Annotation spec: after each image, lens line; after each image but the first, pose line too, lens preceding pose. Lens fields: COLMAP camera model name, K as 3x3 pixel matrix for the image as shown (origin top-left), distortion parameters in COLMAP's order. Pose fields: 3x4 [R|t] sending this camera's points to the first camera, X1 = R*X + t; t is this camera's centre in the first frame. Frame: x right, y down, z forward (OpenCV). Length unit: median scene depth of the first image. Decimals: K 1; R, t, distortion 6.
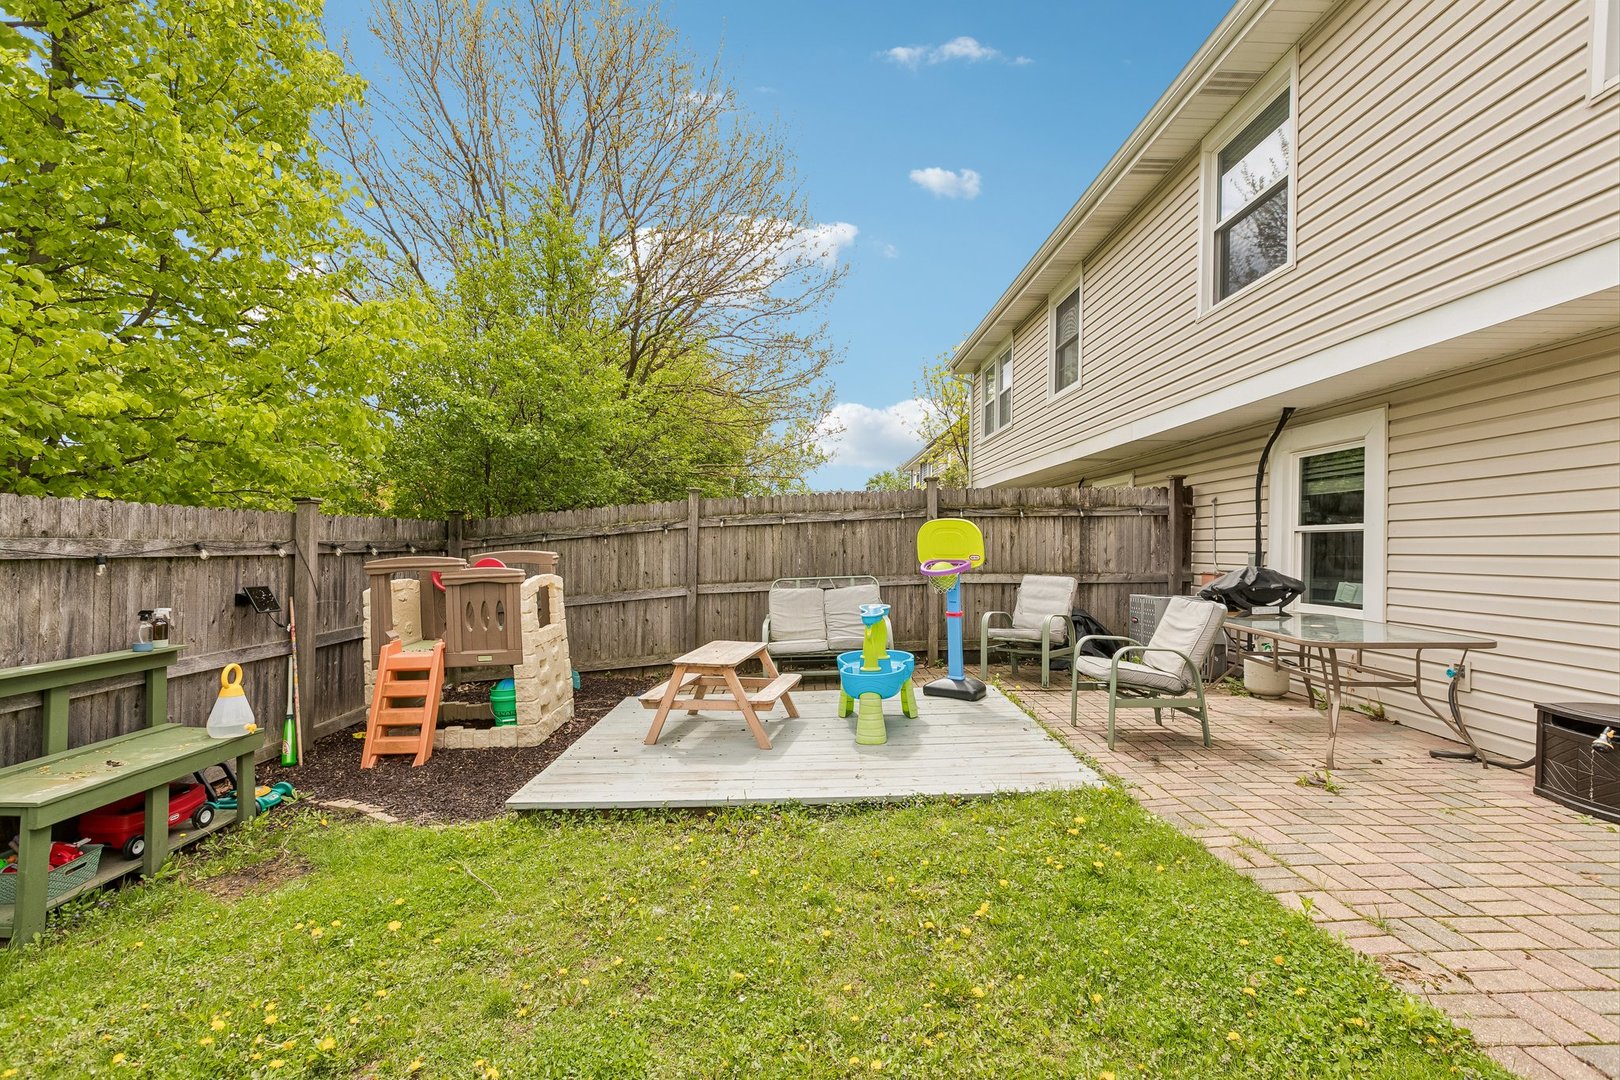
lens RADIAL K [[732.3, 0, 810.2], [0, 732.3, 544.2], [0, 0, 1]] dist [0.005041, -0.000874]
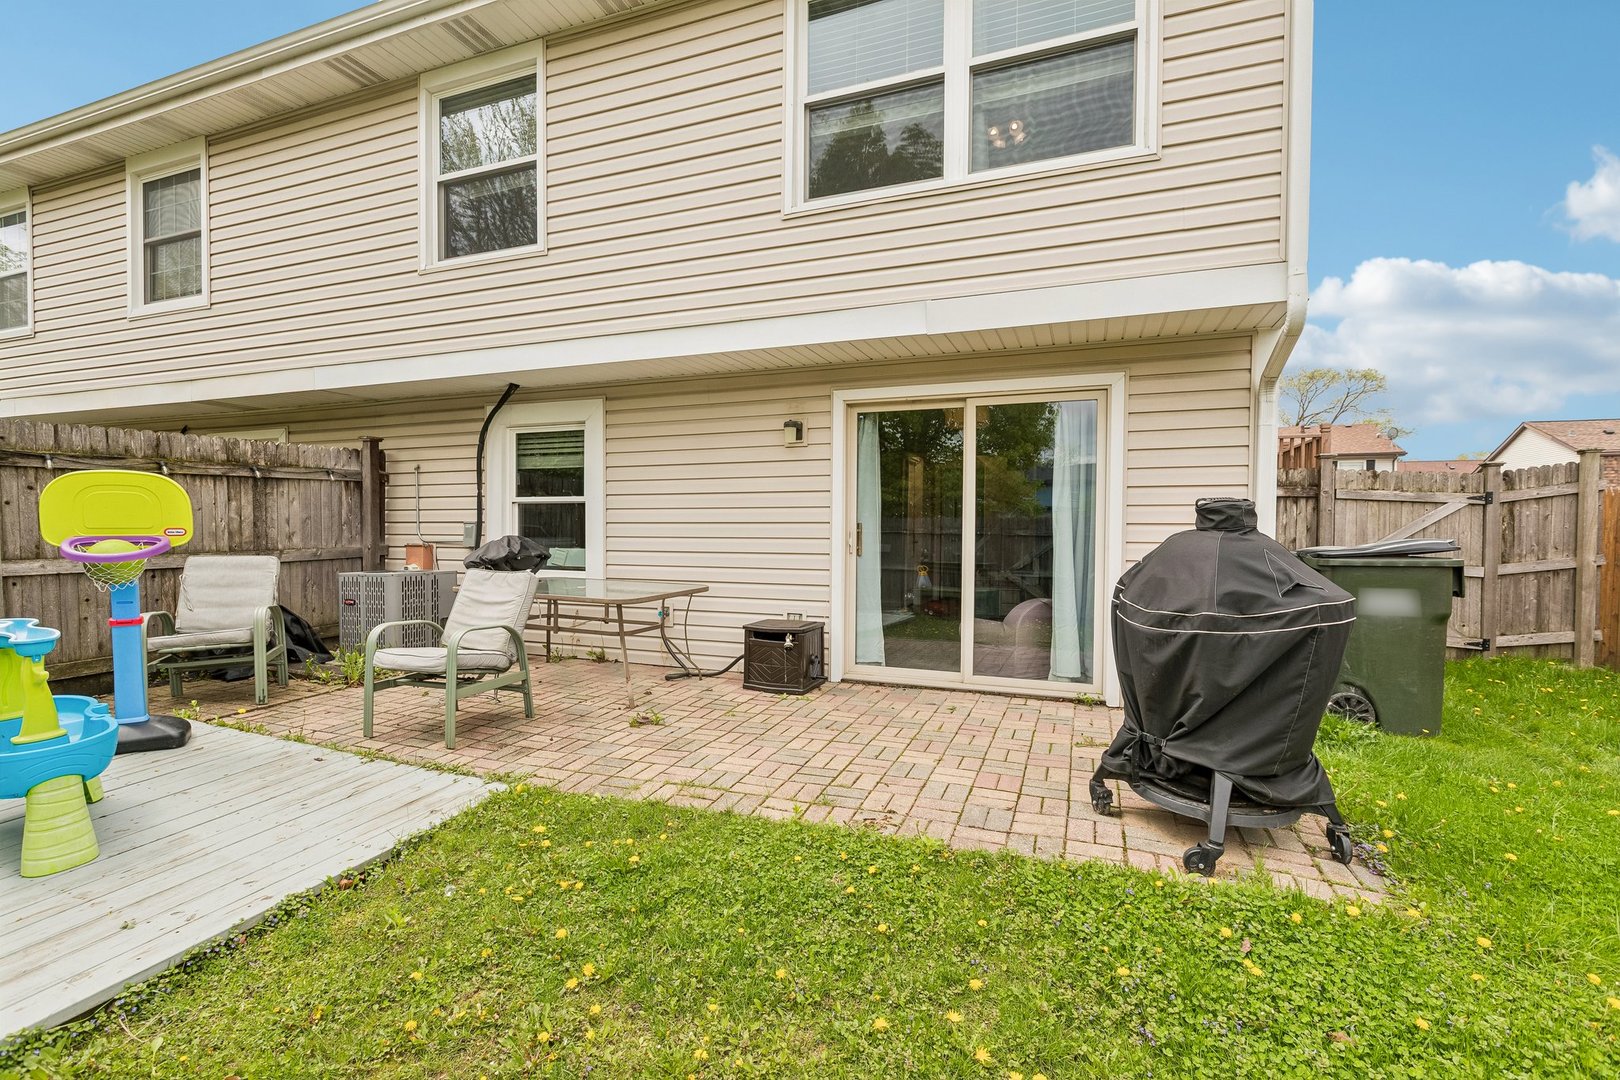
lens RADIAL K [[732.3, 0, 807.7], [0, 732.3, 543.0], [0, 0, 1]] dist [0.005041, -0.000874]
pose [[0.372498, -0.030878, 0.927519, -0.178783], [-0.002974, 0.999401, 0.034466, 0.003970], [-0.928028, -0.015597, 0.372183, 0.225698]]
